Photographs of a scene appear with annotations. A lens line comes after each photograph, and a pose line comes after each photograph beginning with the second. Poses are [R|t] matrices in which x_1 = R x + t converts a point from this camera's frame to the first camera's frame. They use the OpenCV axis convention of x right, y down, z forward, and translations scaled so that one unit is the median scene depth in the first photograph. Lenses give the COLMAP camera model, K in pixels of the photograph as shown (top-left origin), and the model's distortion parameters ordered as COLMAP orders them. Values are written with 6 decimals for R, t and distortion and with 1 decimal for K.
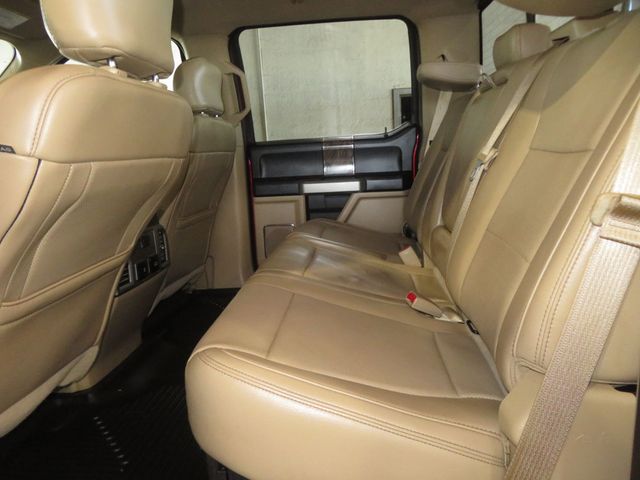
lens RADIAL K [[452.2, 0, 320.1], [0, 452.2, 241.3], [0, 0, 1]] dist [-0.035913, 0.028731]
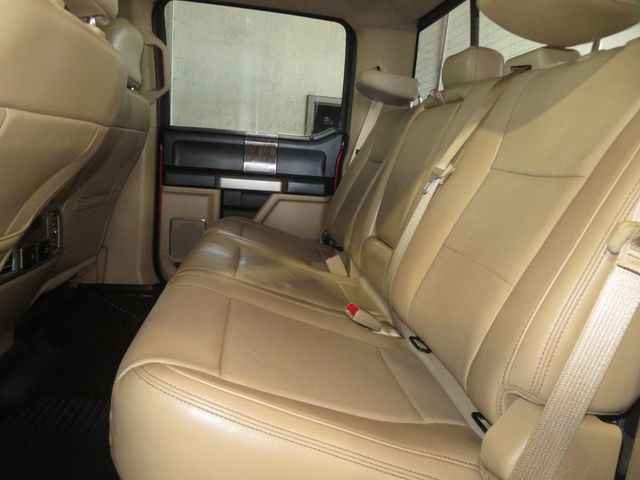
lens RADIAL K [[452.2, 0, 320.9], [0, 452.2, 242.9], [0, 0, 1]] dist [-0.035913, 0.028731]
pose [[0.966437, 0.089852, 0.240678, -0.097341], [-0.088826, 0.995932, -0.015131, 0.005652], [-0.241059, -0.006755, 0.970487, 0.092701]]
